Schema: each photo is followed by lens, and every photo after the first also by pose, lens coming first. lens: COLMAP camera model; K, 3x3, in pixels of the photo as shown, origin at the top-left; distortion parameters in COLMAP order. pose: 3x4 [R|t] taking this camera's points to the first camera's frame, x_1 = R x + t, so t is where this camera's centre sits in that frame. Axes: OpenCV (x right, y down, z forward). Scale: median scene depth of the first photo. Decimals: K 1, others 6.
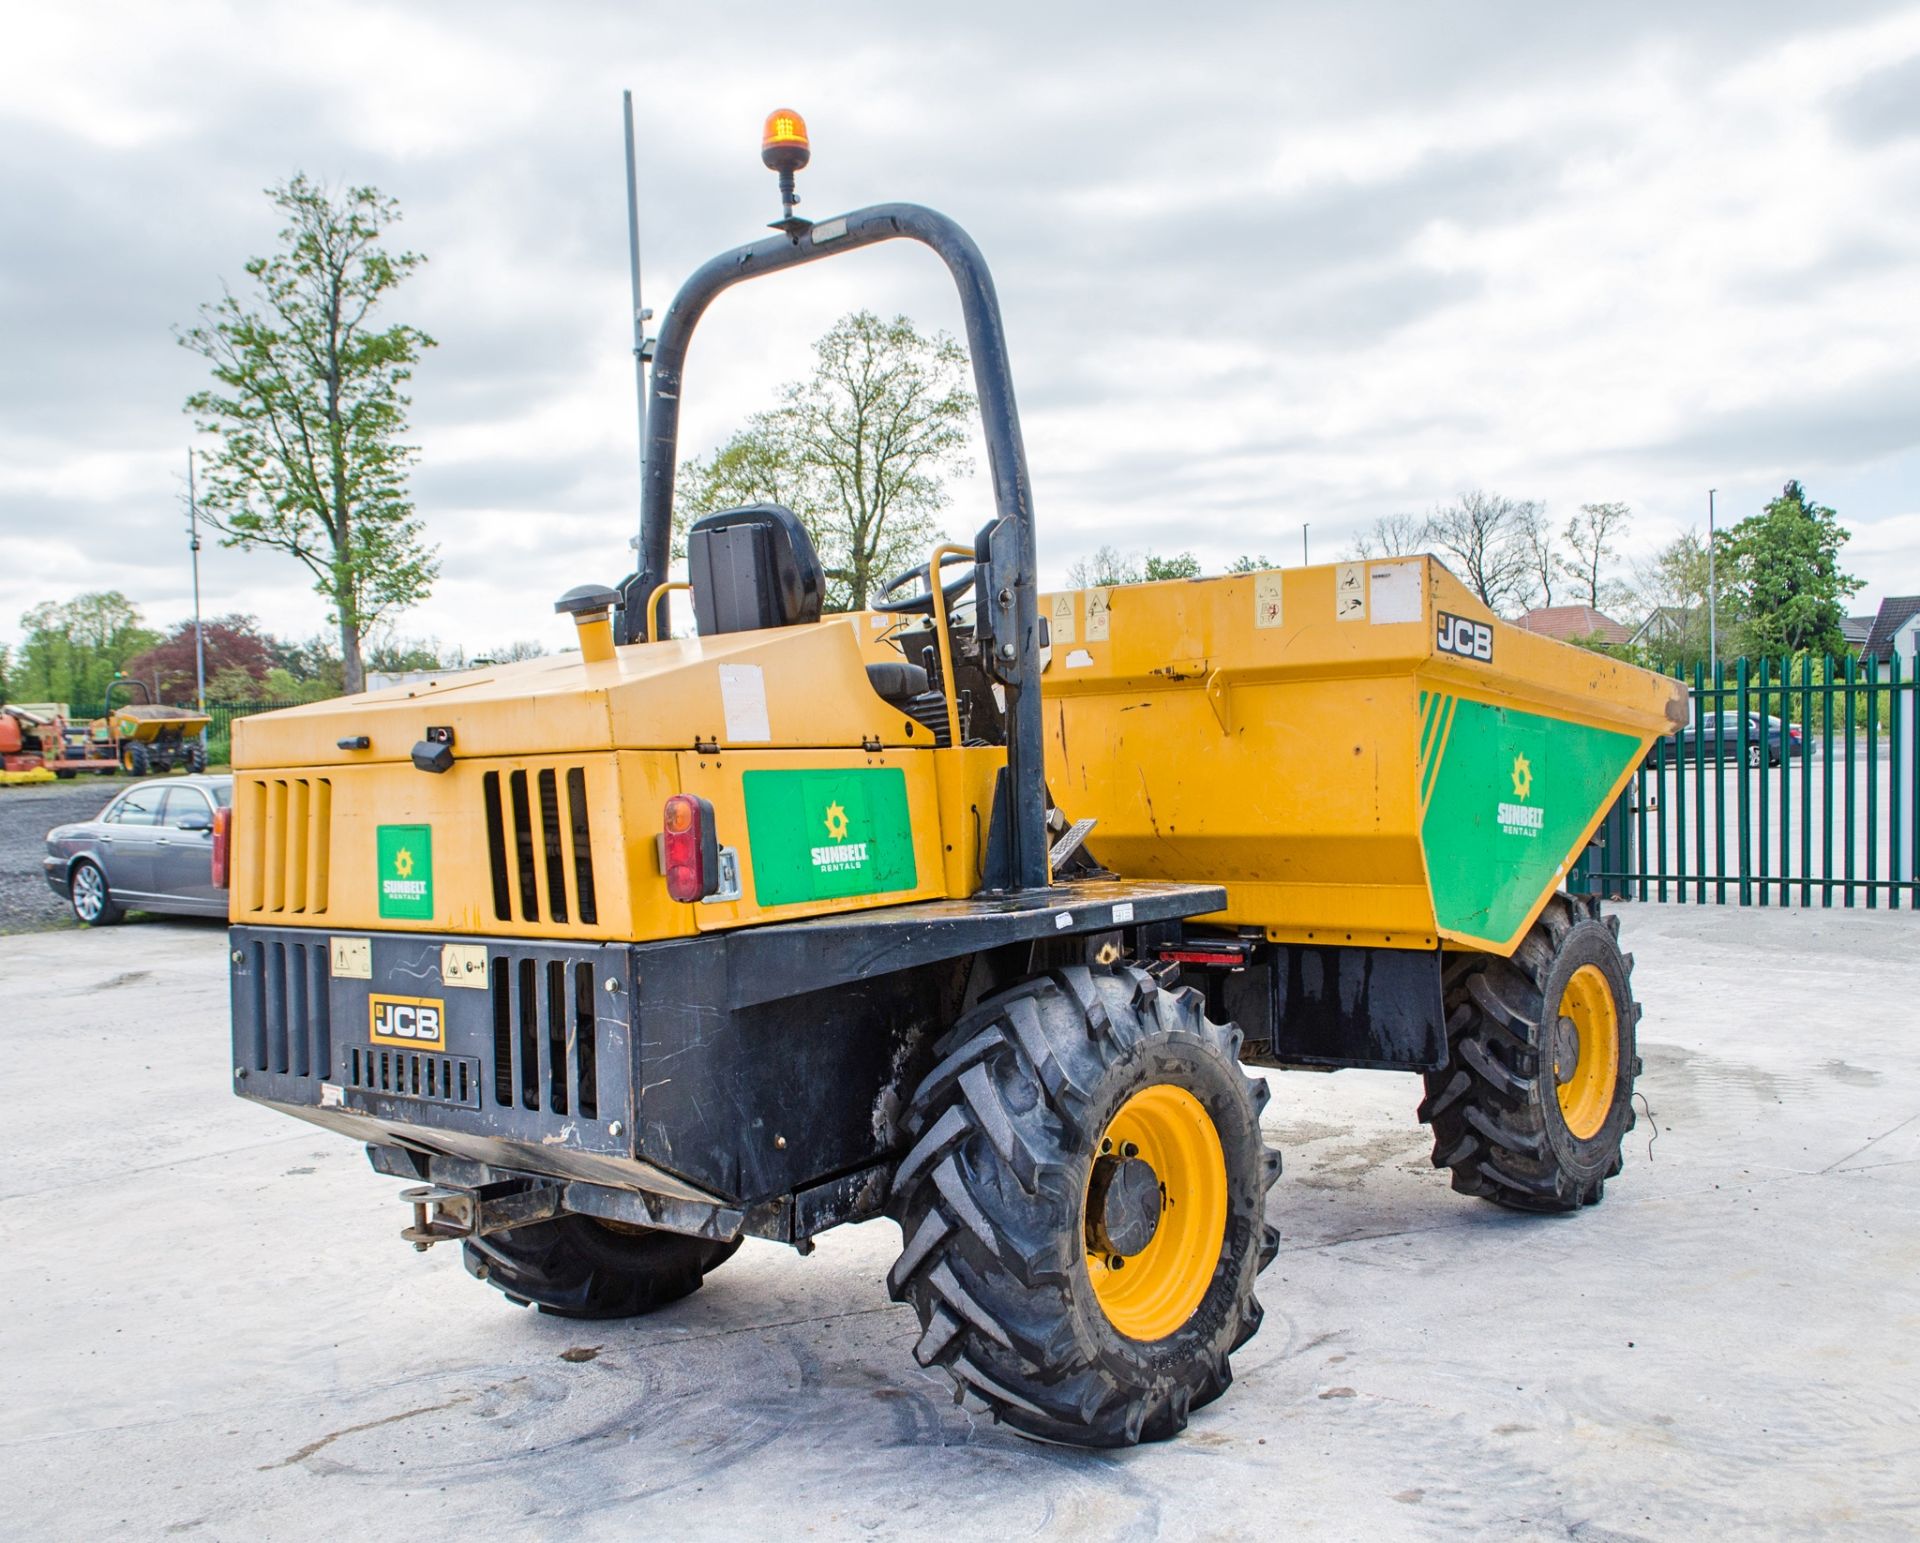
lens RADIAL K [[1921.8, 0, 932.9], [0, 1921.8, 811.2], [0, 0, 1]] dist [0.048886, -0.037152]
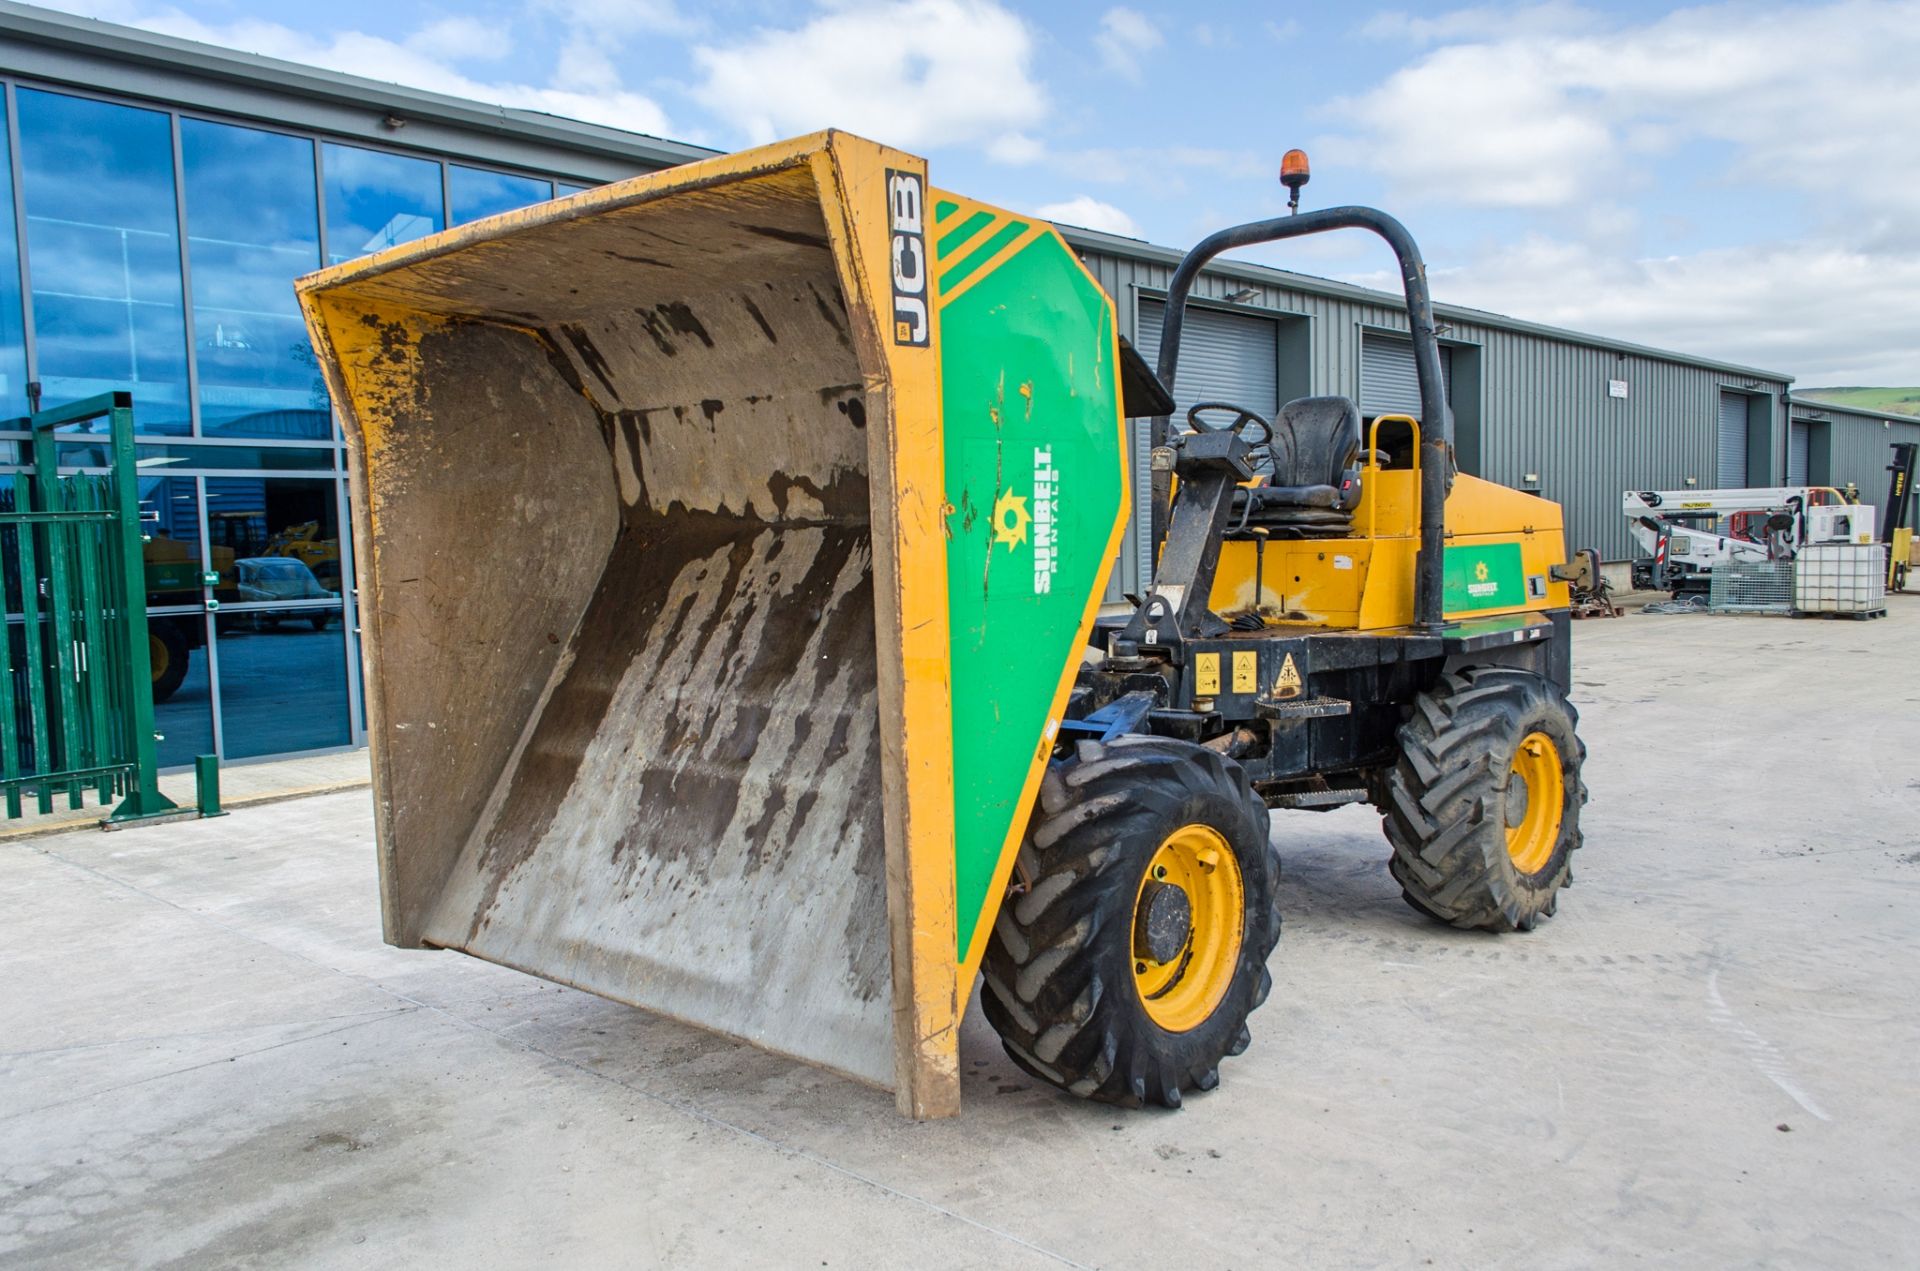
lens RADIAL K [[1452.1, 0, 960.0], [0, 1452.1, 635.5], [0, 0, 1]] dist [0.024488, -0.013445]
pose [[-0.997461, 0.056071, 0.043914, 0.202590], [0.059874, 0.994077, 0.090697, -0.089429], [-0.038569, 0.093096, -0.994910, 2.626514]]
